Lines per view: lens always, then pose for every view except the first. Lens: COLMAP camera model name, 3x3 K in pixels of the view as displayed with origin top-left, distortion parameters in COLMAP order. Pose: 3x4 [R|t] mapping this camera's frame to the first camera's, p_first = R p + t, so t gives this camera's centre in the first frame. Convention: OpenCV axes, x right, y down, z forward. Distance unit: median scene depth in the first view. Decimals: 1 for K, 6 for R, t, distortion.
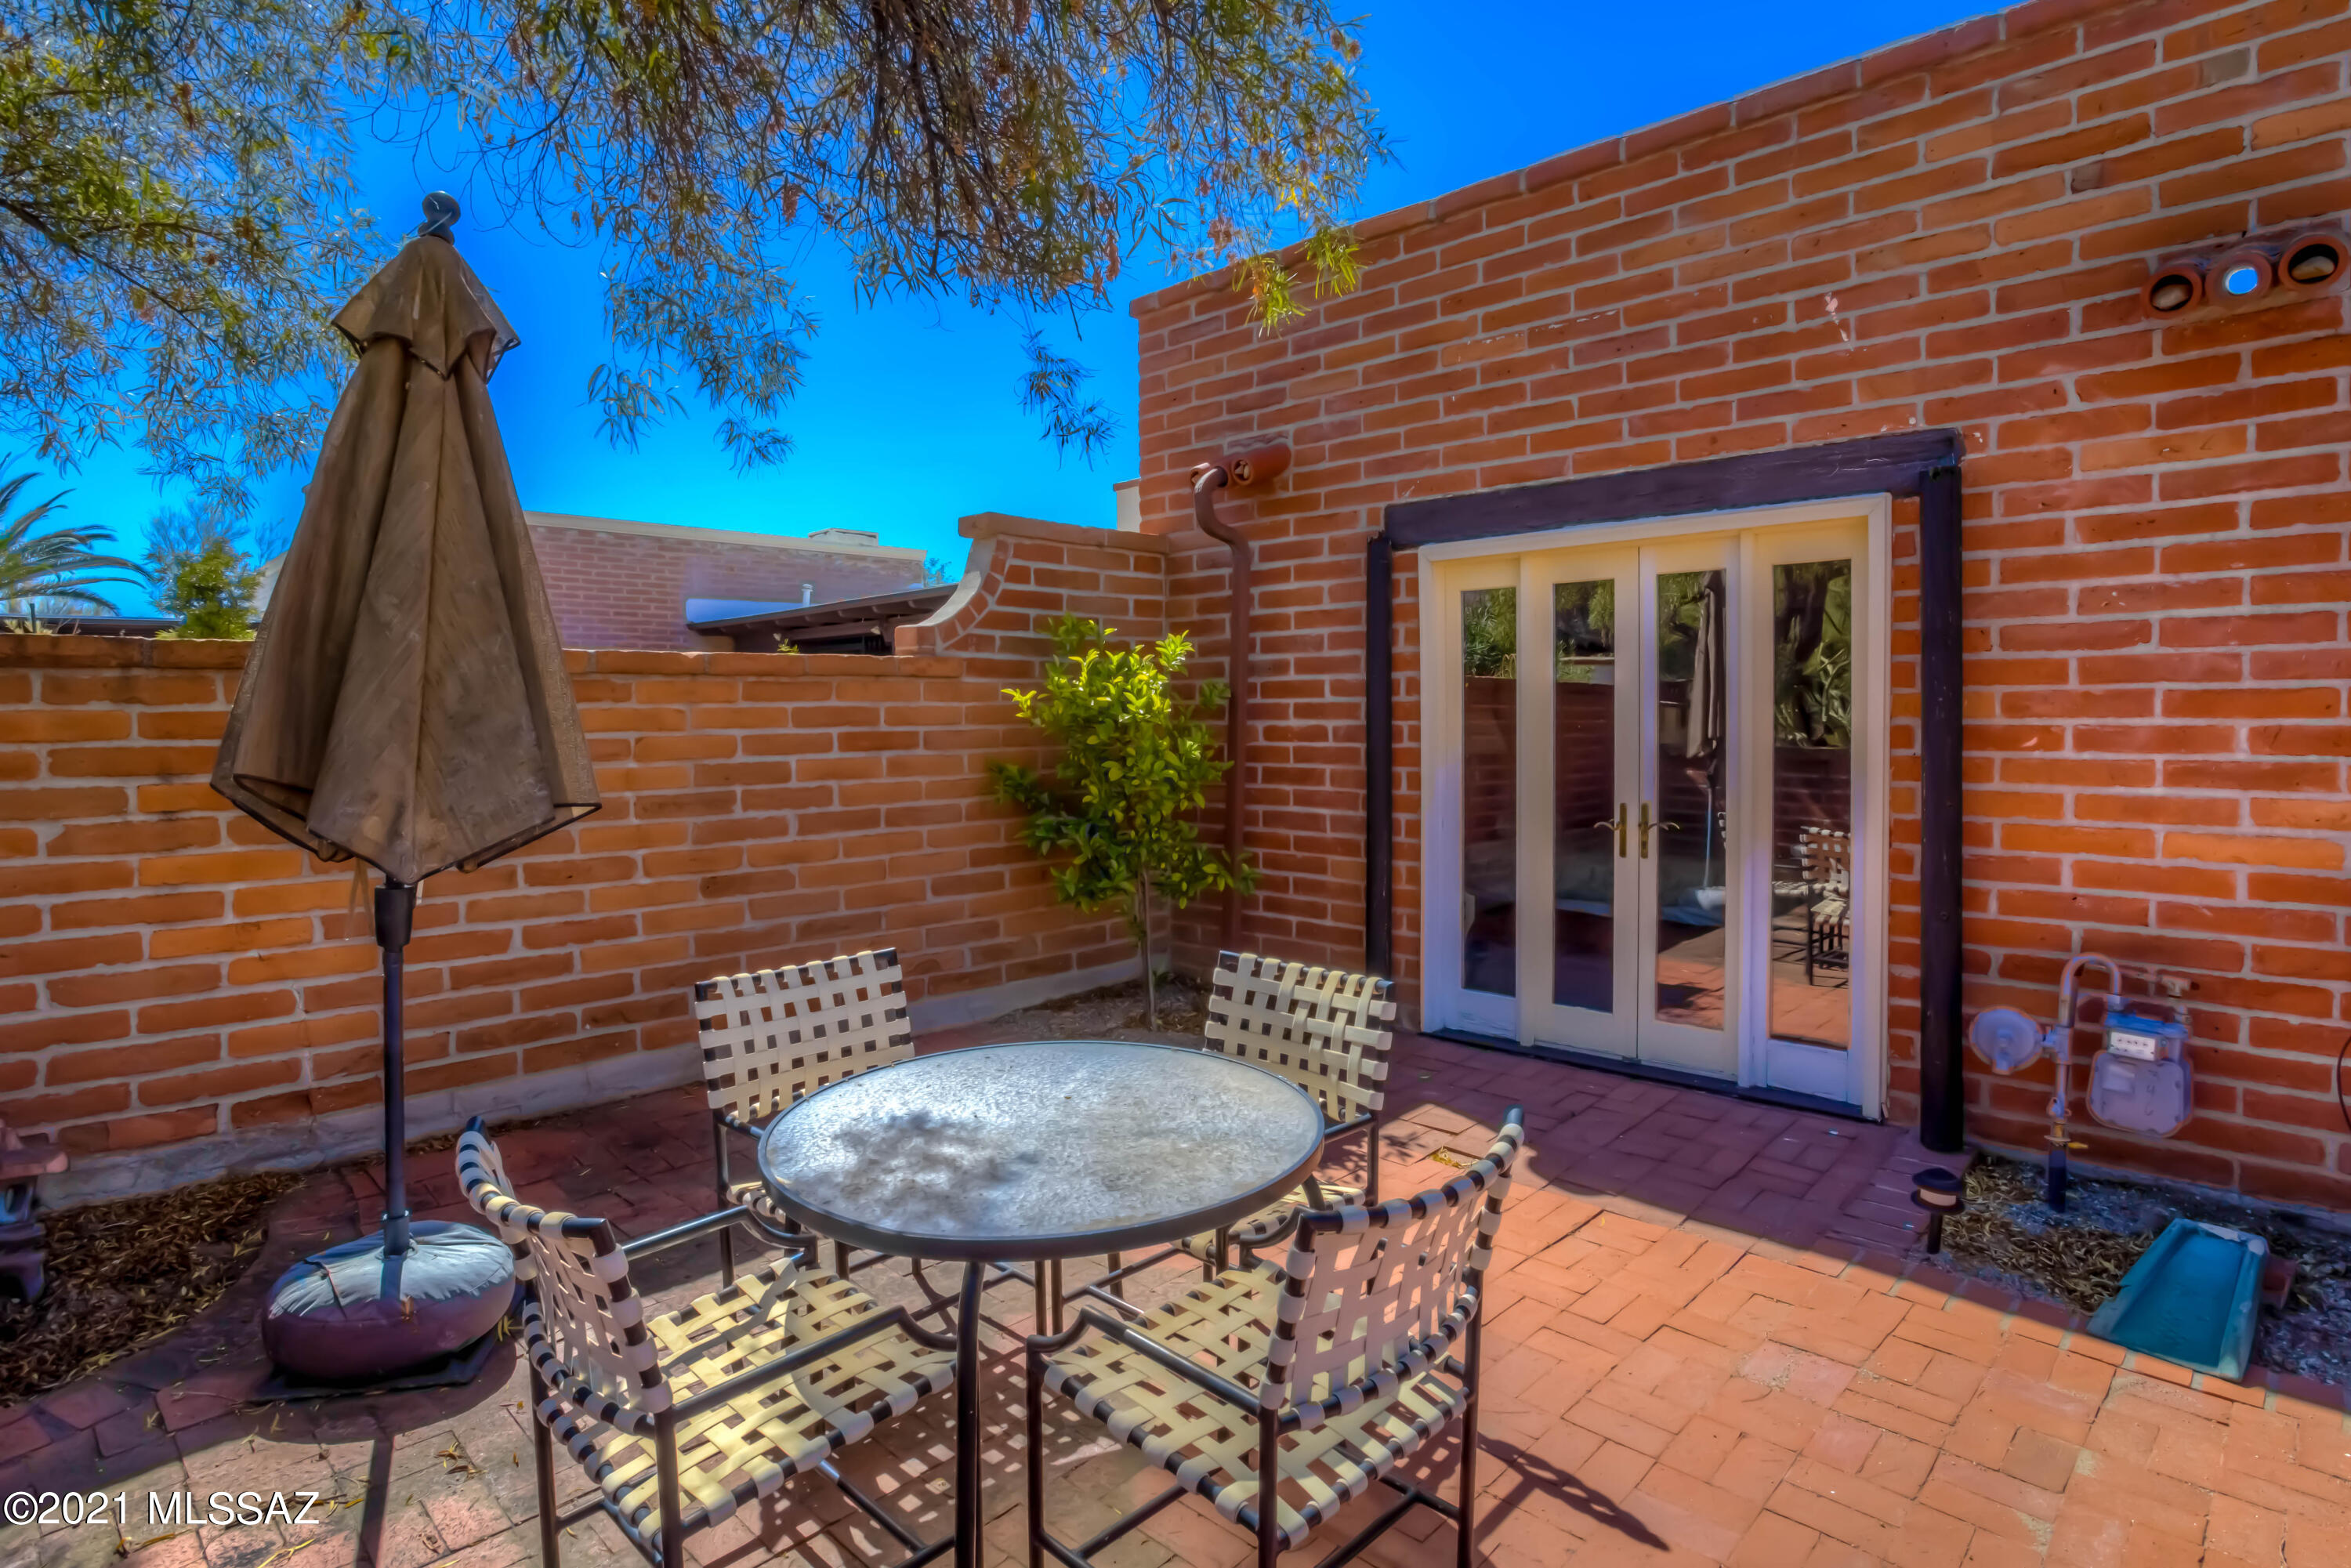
lens RADIAL K [[1212.7, 0, 1216.6], [0, 1212.7, 731.1], [0, 0, 1]] dist [-0.049218, 0.011518]
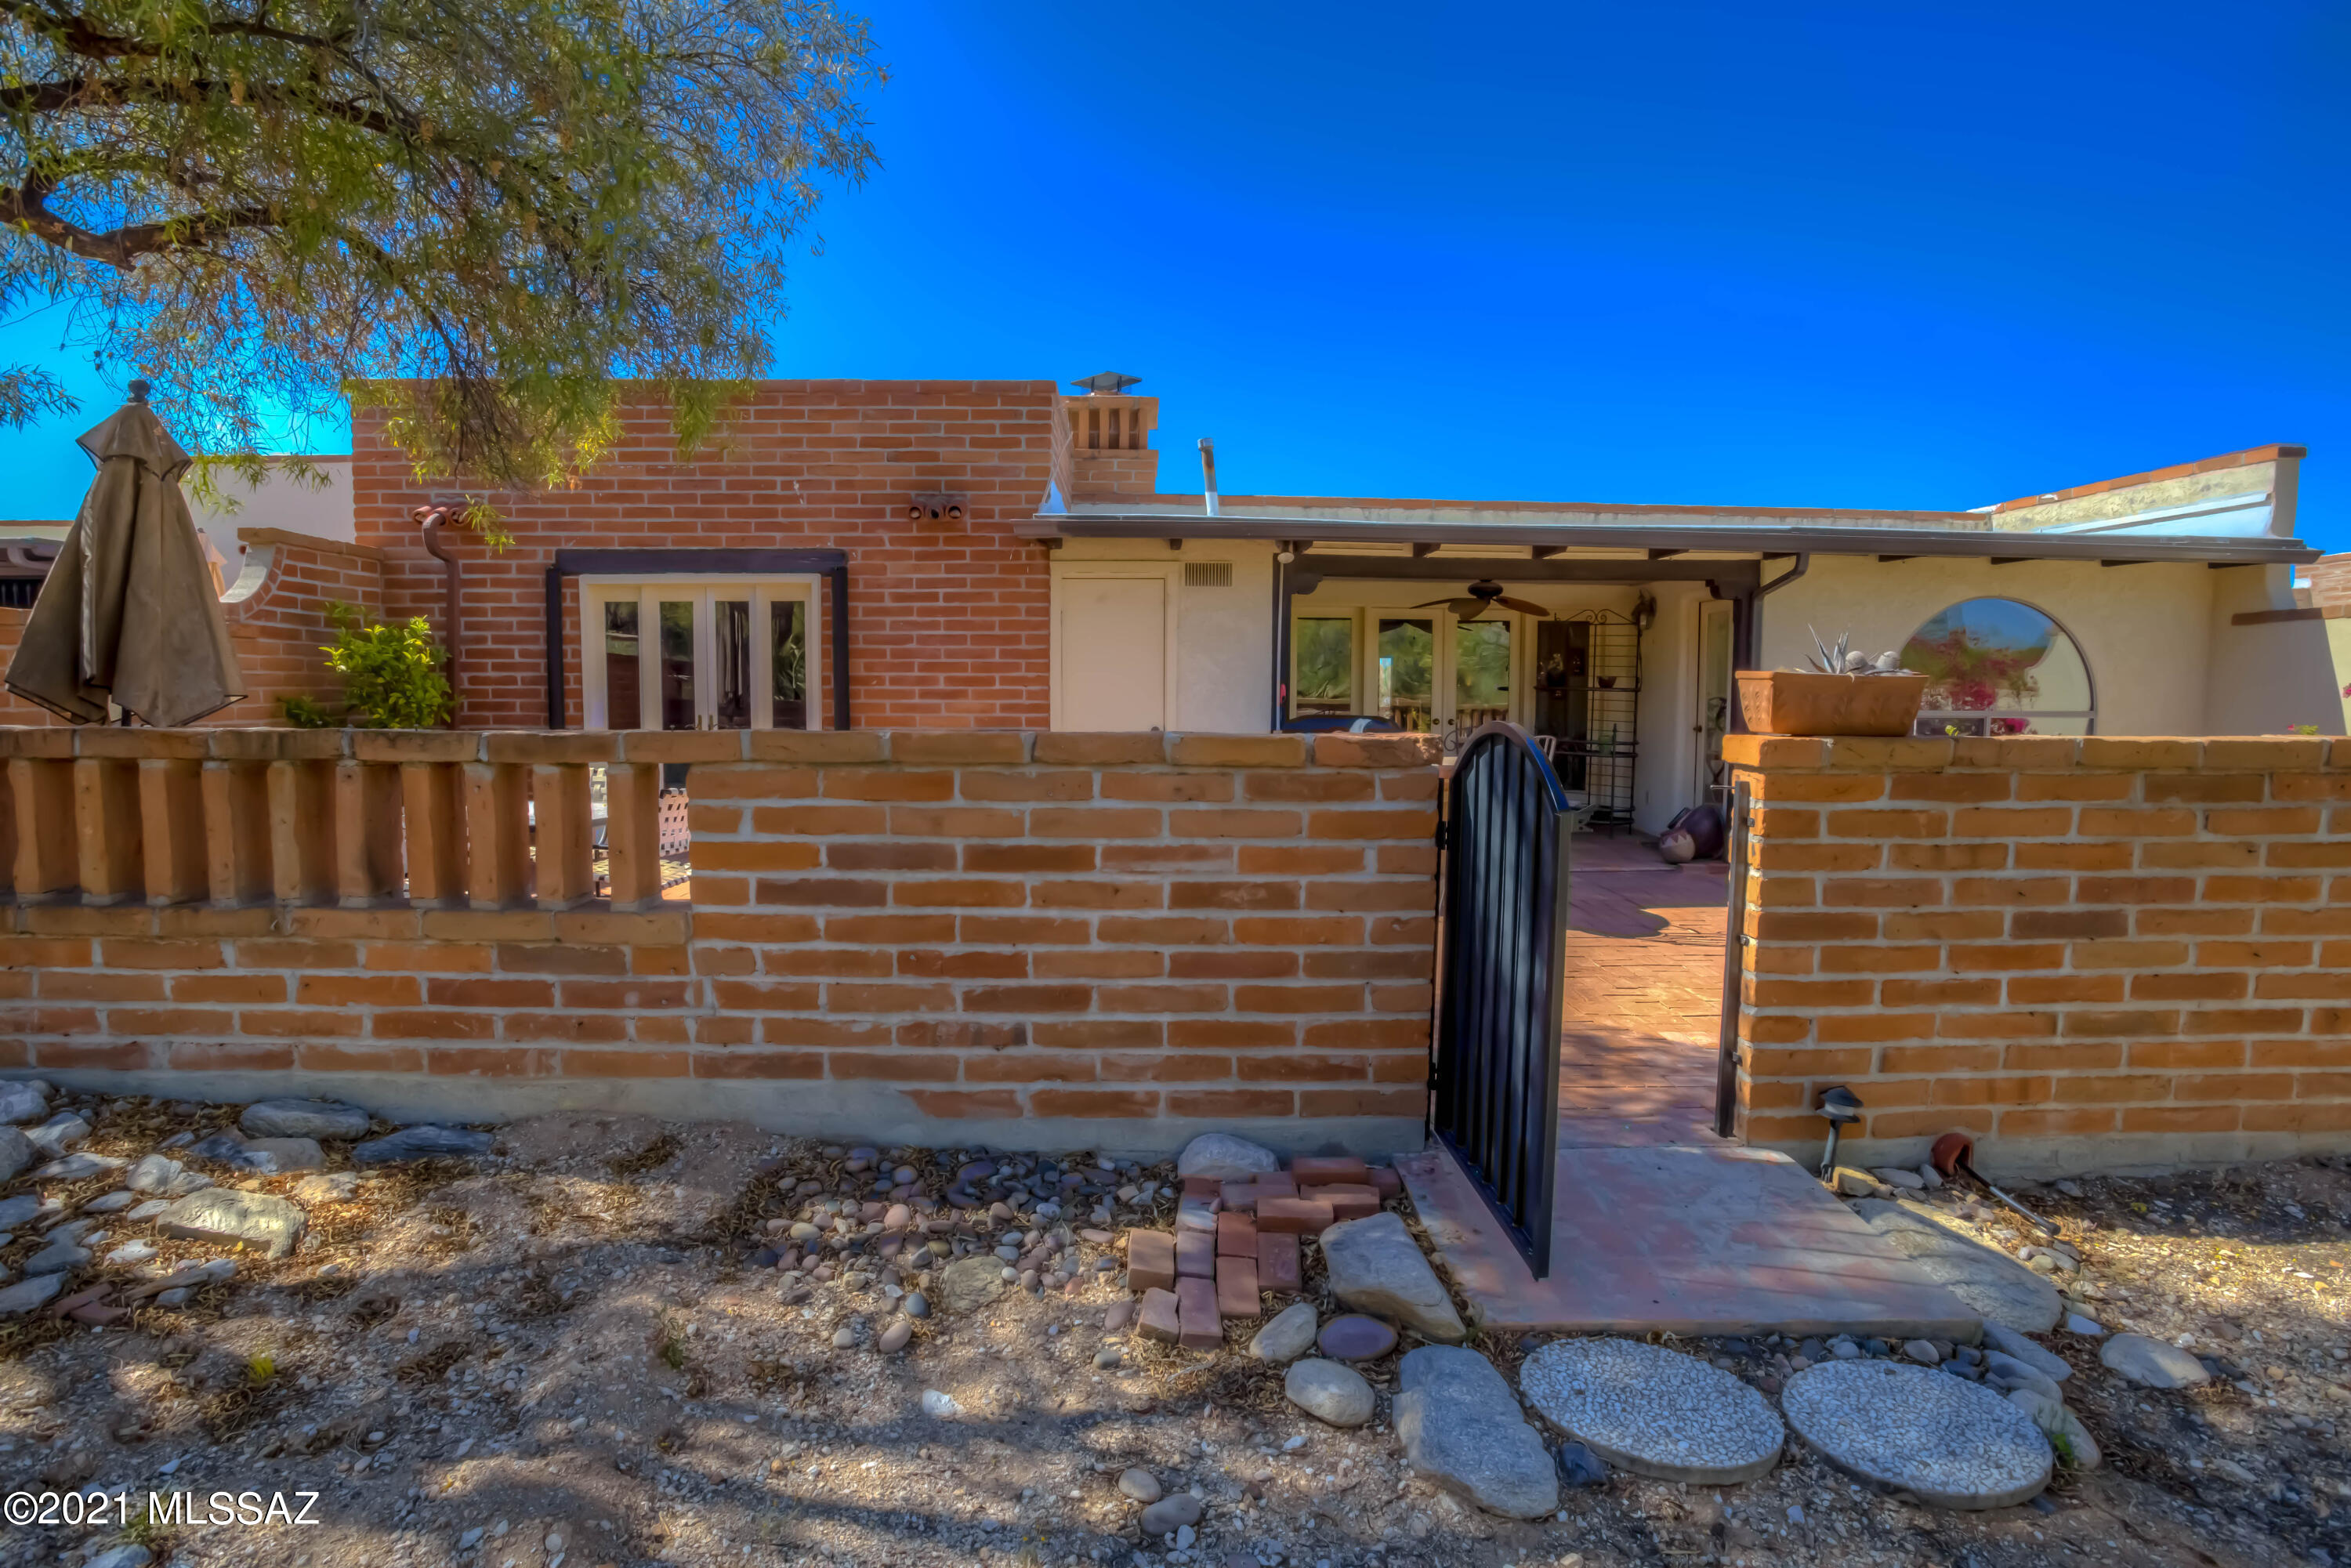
lens RADIAL K [[1164.7, 0, 1154.8], [0, 1164.7, 774.9], [0, 0, 1]] dist [-0.050989, 0.020991]
pose [[0.719987, -0.037368, 0.692981, -0.447529], [0.002018, 0.998658, 0.051755, 0.061257], [-0.693985, -0.035865, 0.719096, -0.896553]]
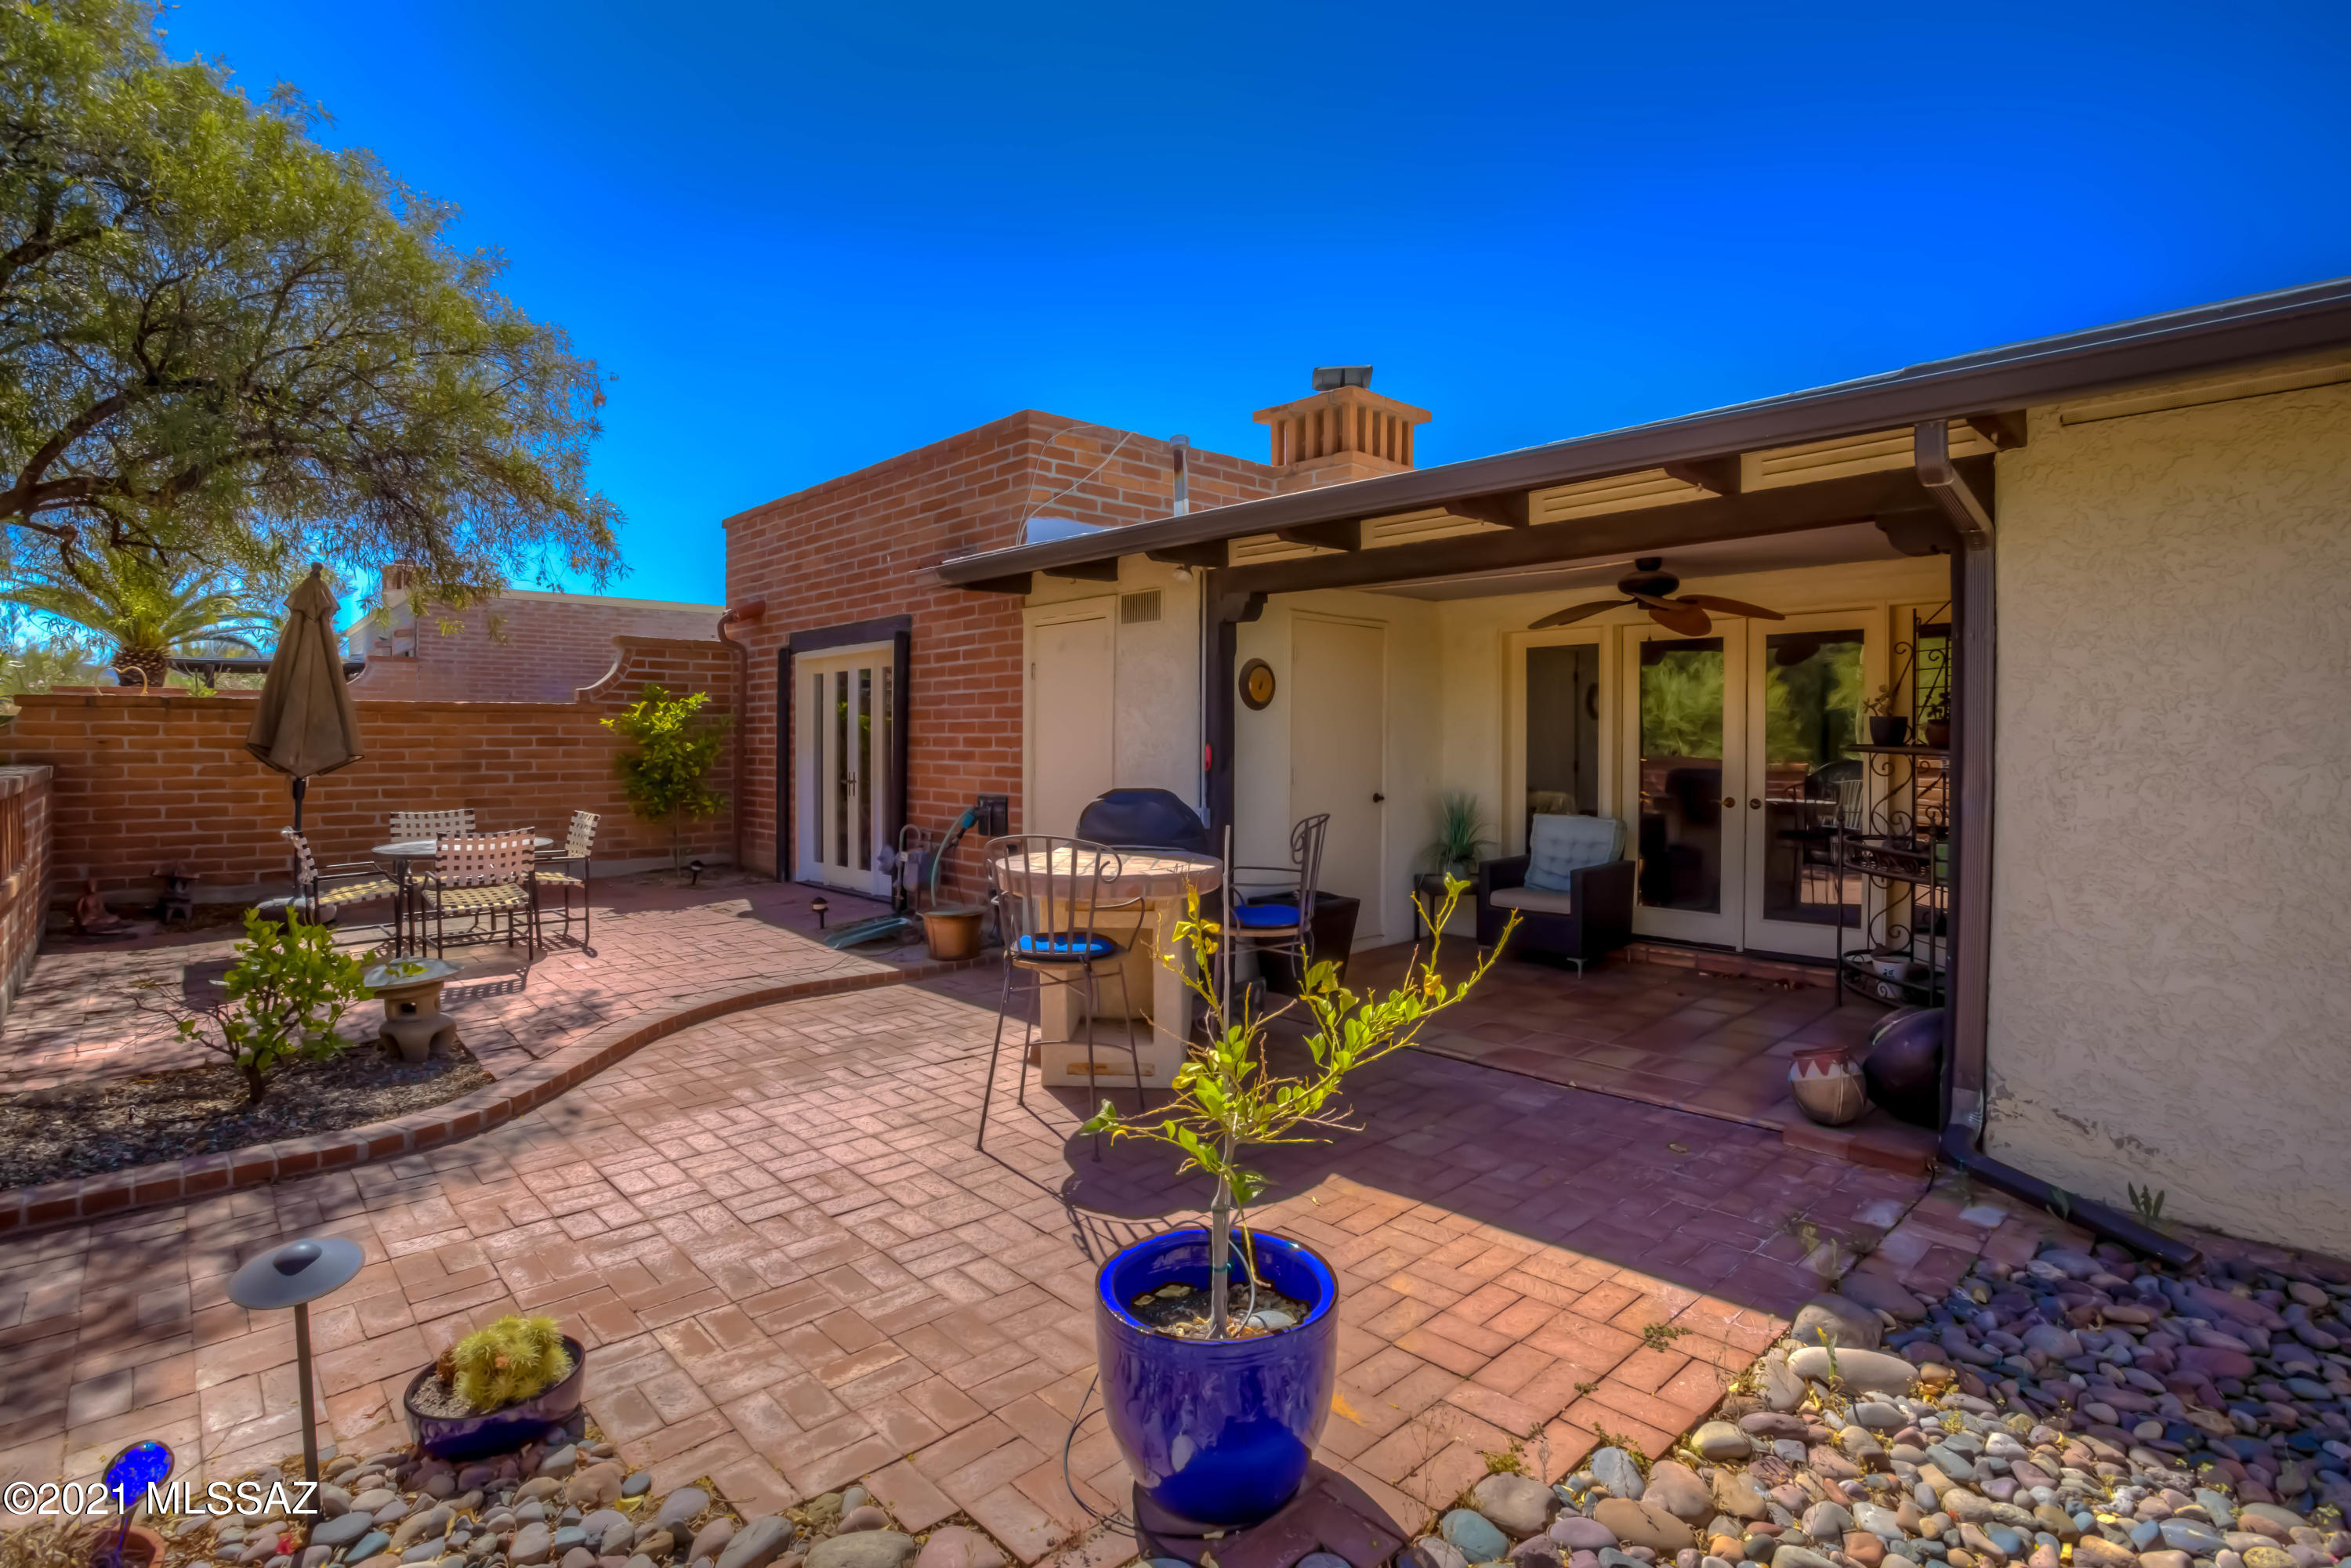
lens RADIAL K [[1164.7, 0, 1187.2], [0, 1164.7, 742.7], [0, 0, 1]] dist [-0.050989, 0.020991]
pose [[0.997116, 0.008465, -0.075421, 1.107251], [-0.009356, 0.999891, -0.011465, 0.024915], [0.075316, 0.012138, 0.997086, -1.080644]]
